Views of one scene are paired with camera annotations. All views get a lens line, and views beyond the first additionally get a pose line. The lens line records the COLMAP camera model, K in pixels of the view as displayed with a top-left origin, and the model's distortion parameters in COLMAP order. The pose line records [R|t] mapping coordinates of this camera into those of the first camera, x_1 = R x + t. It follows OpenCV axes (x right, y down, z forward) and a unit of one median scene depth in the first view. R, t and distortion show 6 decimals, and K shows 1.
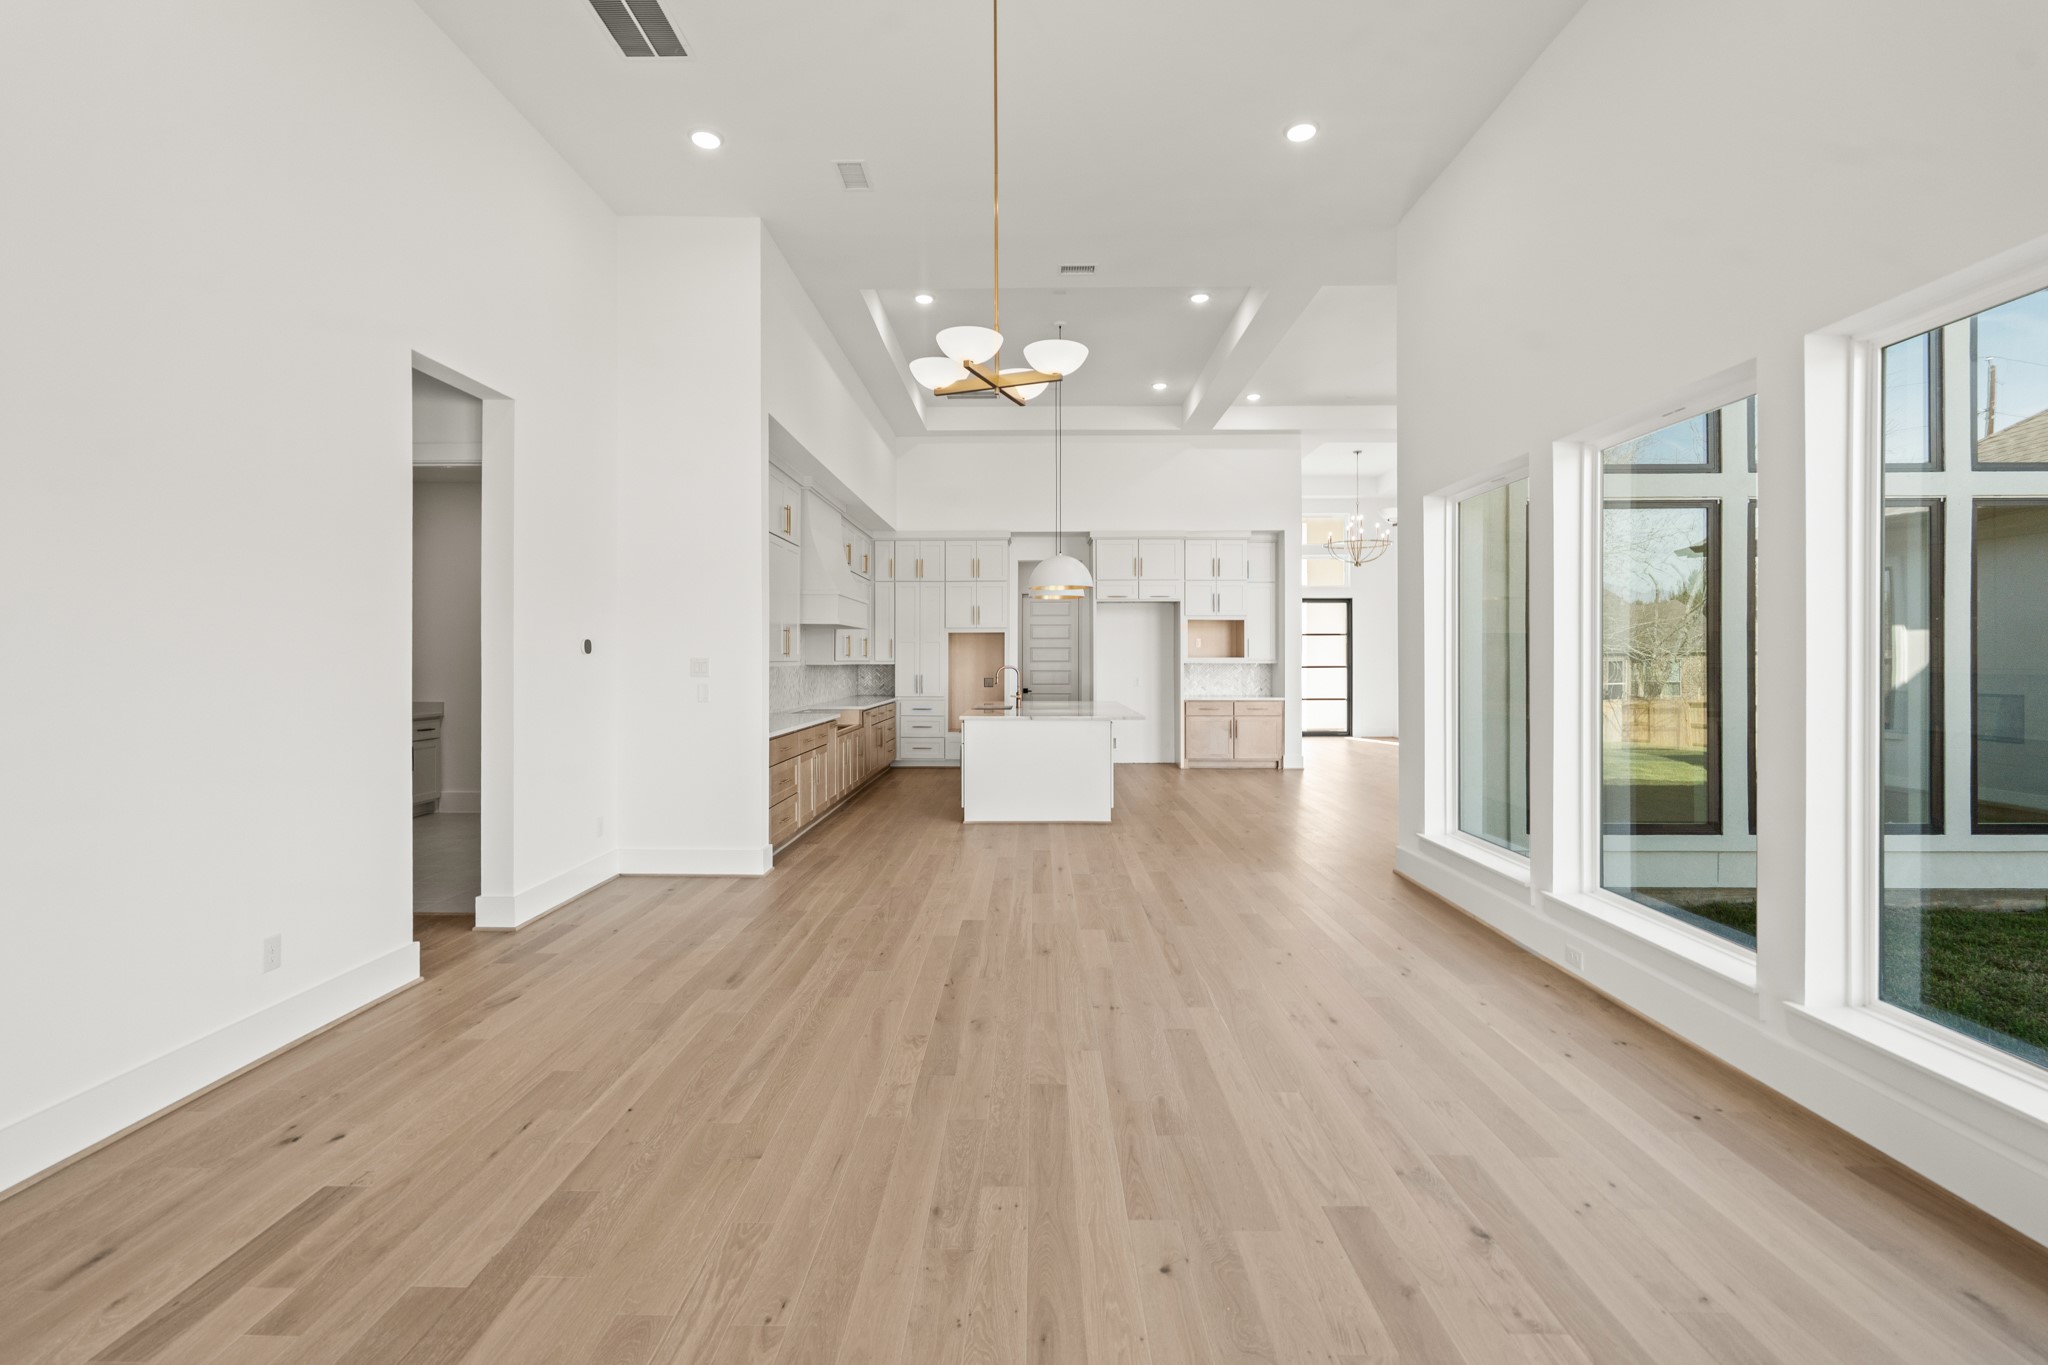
lens RADIAL K [[948.8, 0, 1024.9], [0, 948.8, 657.9], [0, 0, 1]] dist [-0.002274, -0.000061]
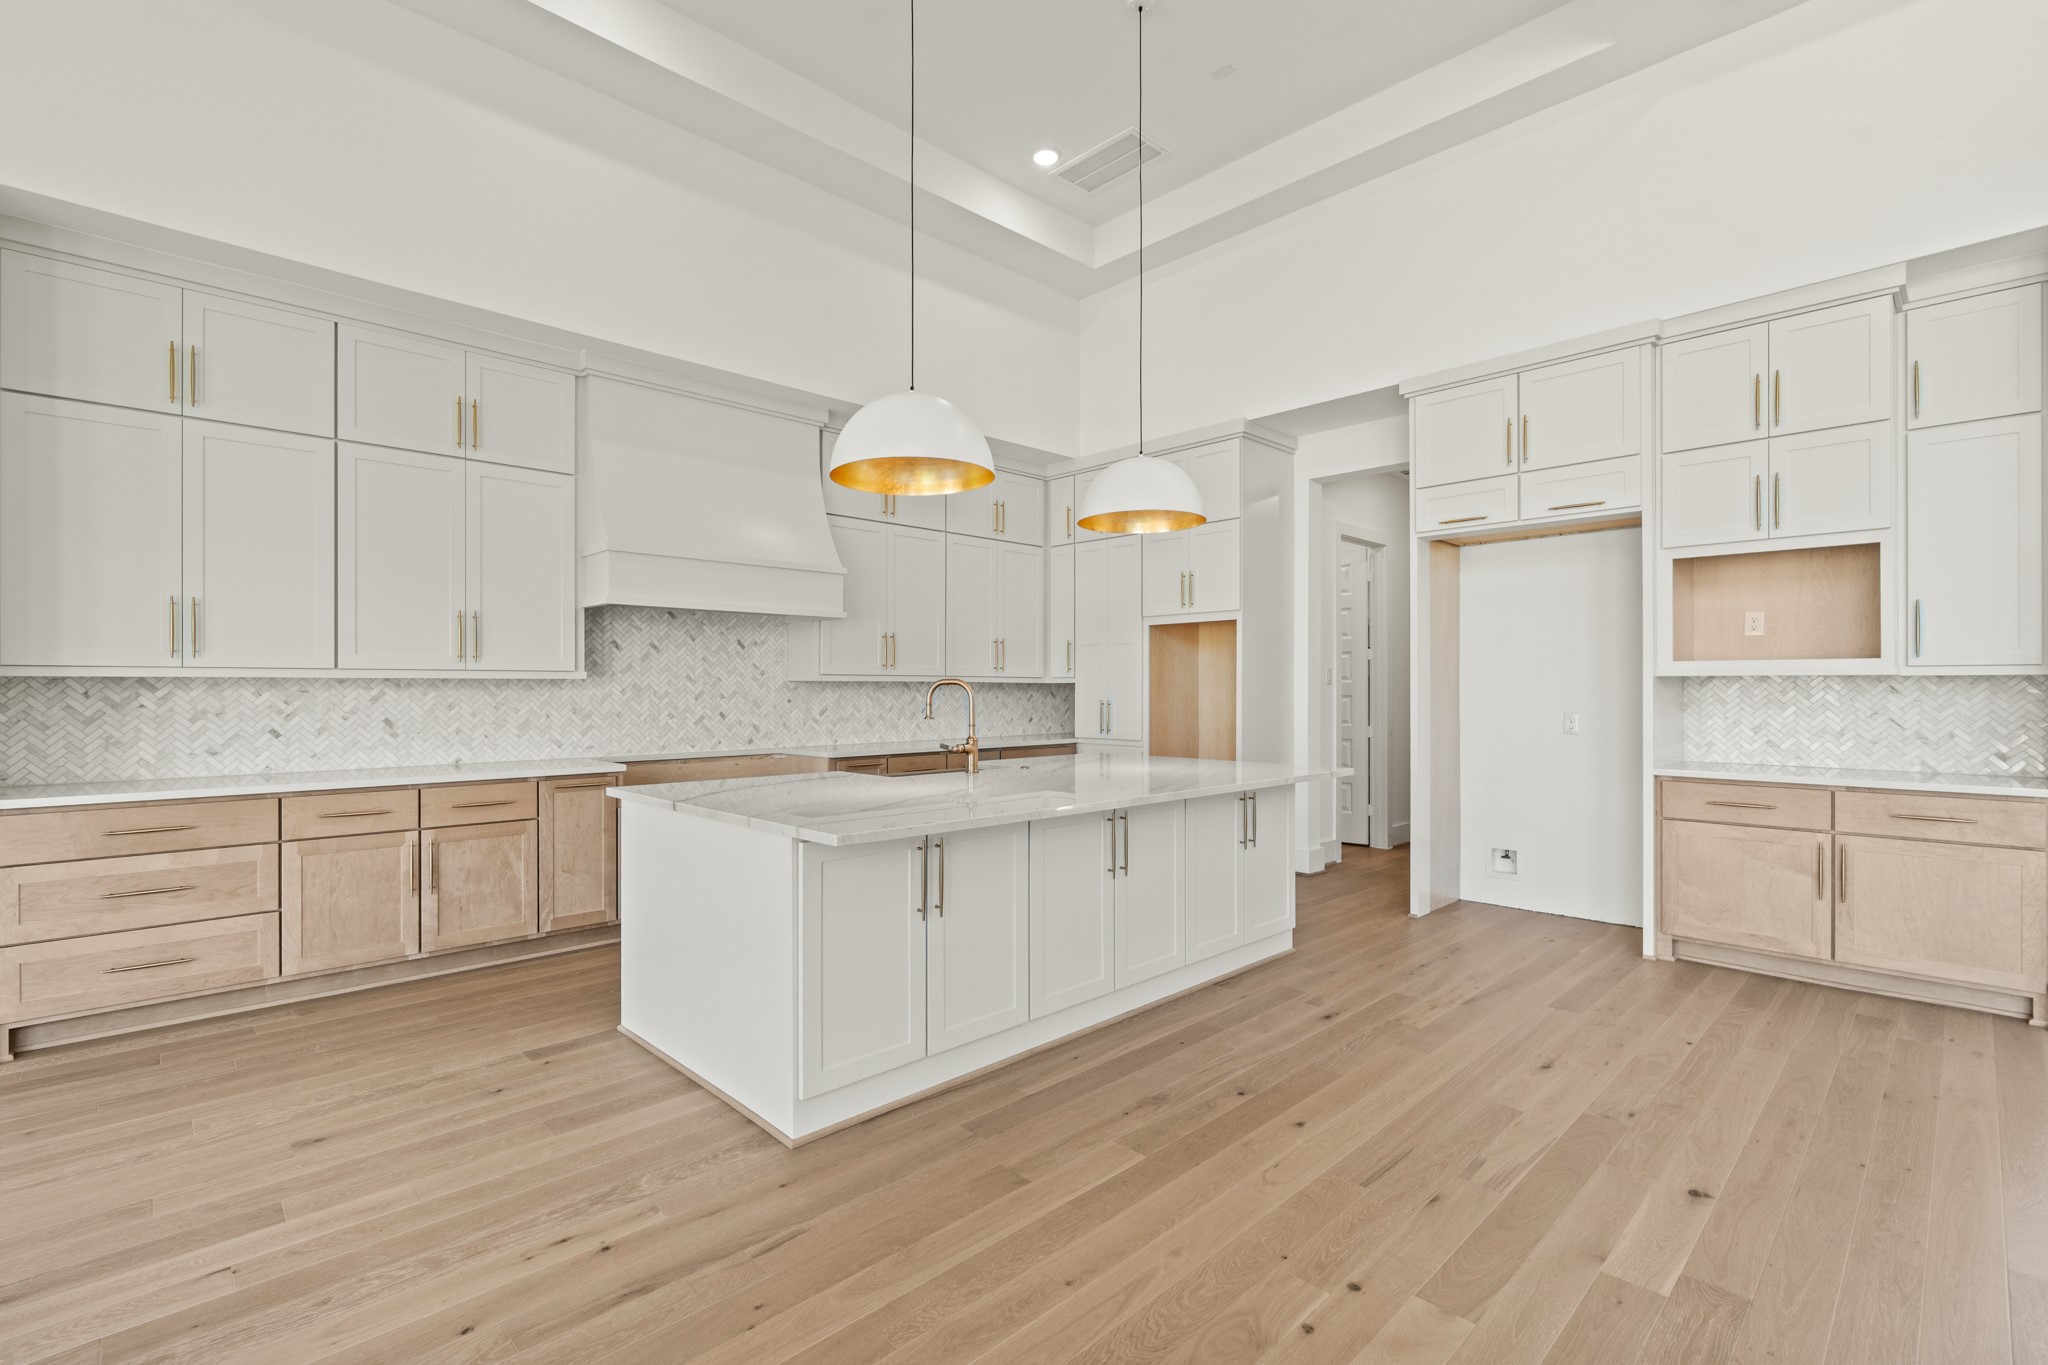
lens RADIAL K [[920.4, 0, 1011.3], [0, 920.4, 686.3], [0, 0, 1]] dist [-0.004825, -0.000058]
pose [[0.699910, -0.000339, -0.714231, 0.292069], [0.001515, 0.999998, 0.001010, 0.010193], [0.714229, -0.001789, 0.699910, 0.668626]]
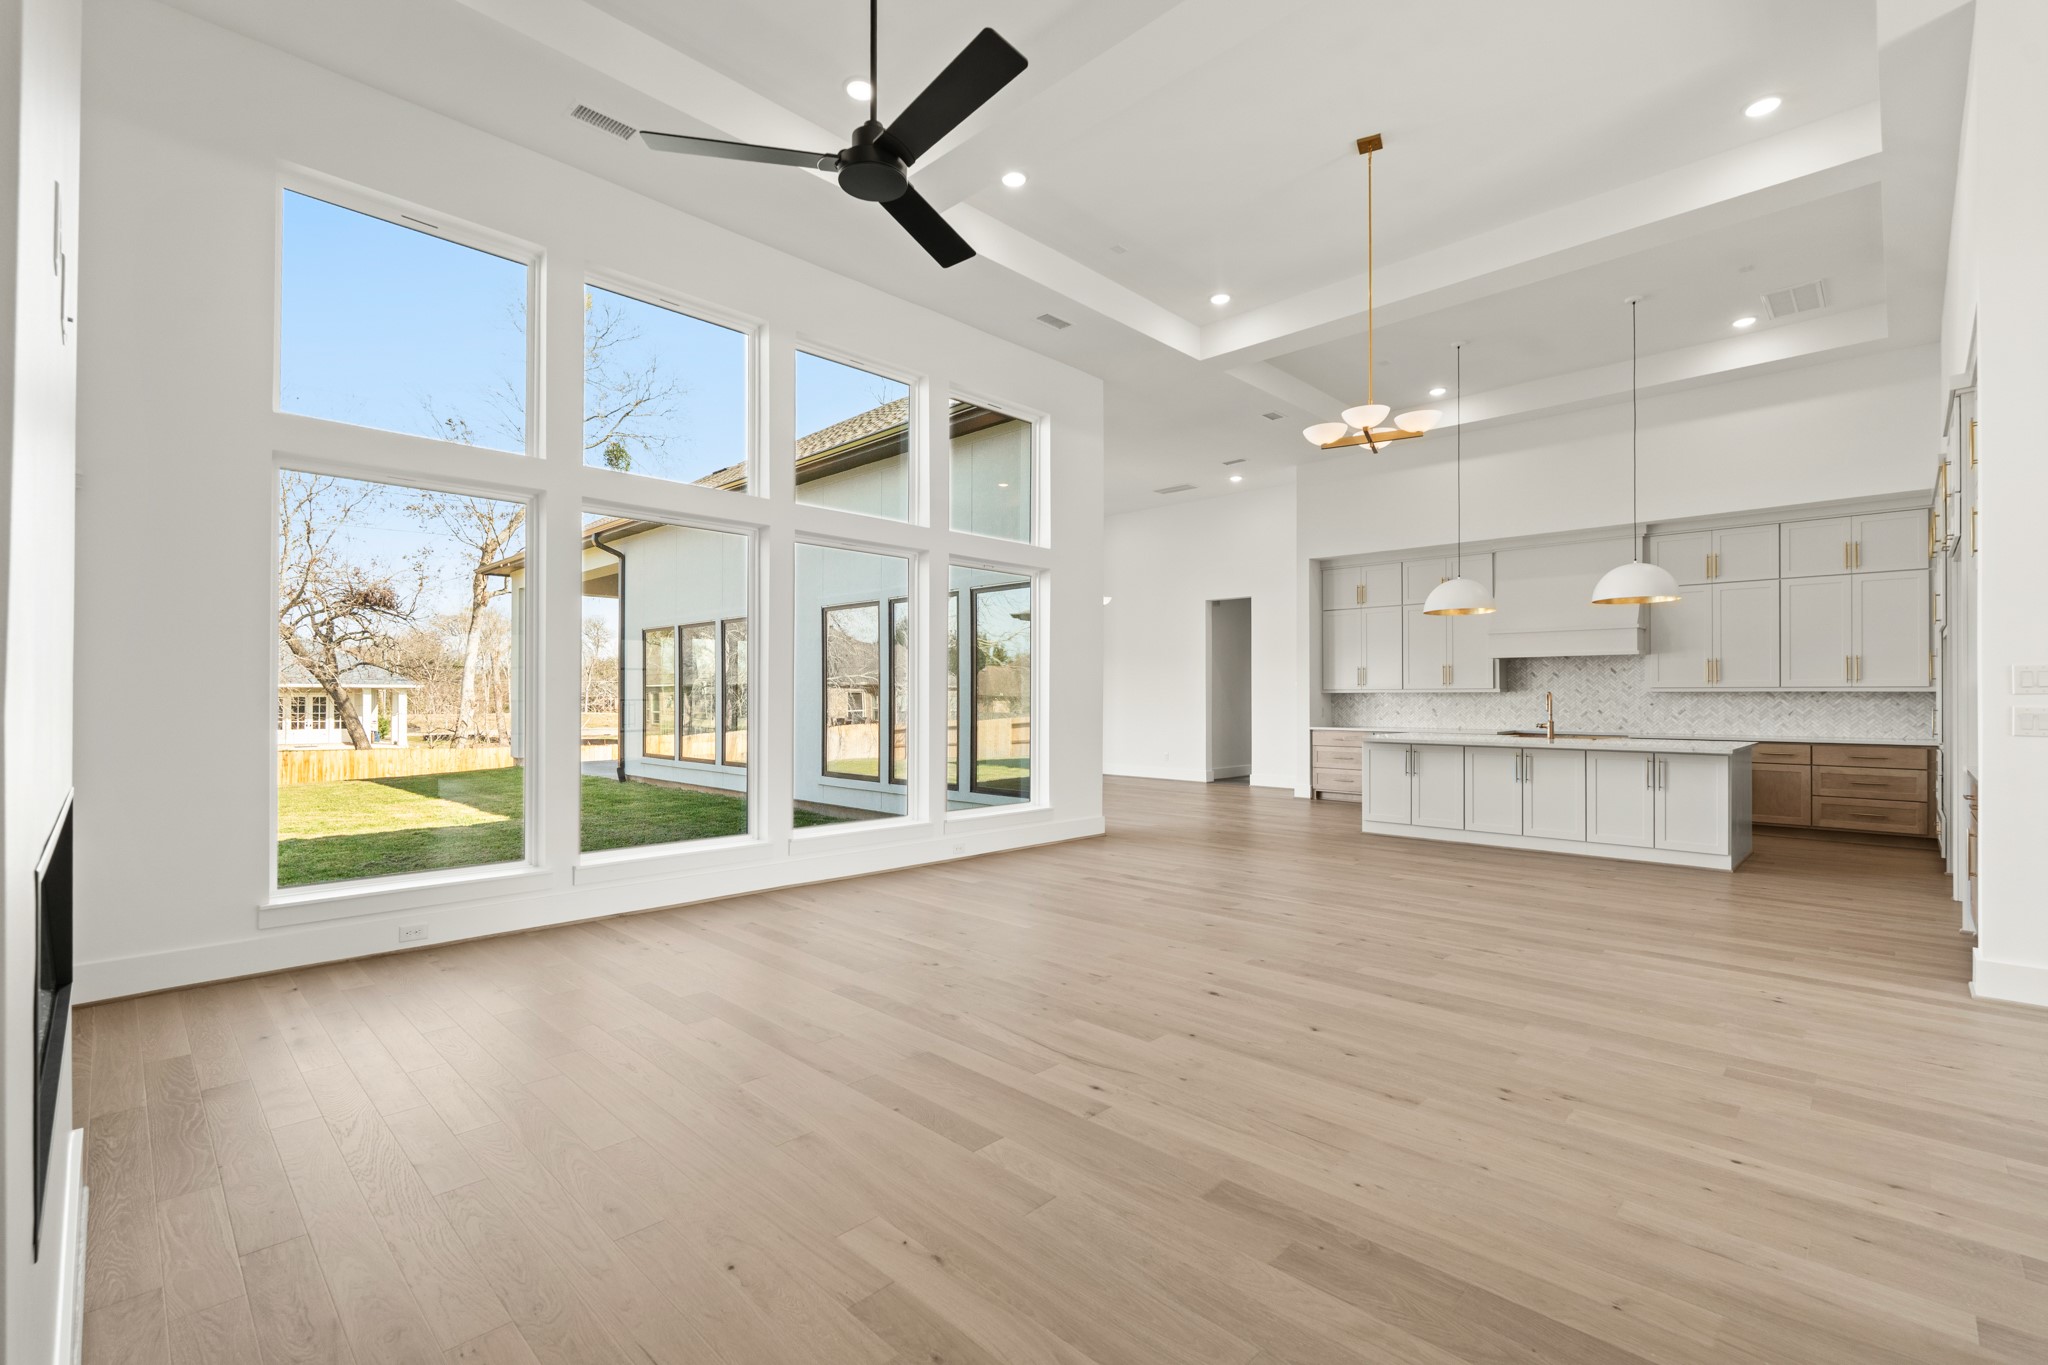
lens RADIAL K [[905.7, 0, 1010.7], [0, 905.7, 690.8], [0, 0, 1]] dist [-0.001183, 0.000052]
pose [[-0.697057, -0.004002, -0.717005, 0.891762], [0.002631, 0.999963, -0.008140, 0.011721], [0.717011, -0.007560, -0.697021, 1.150455]]
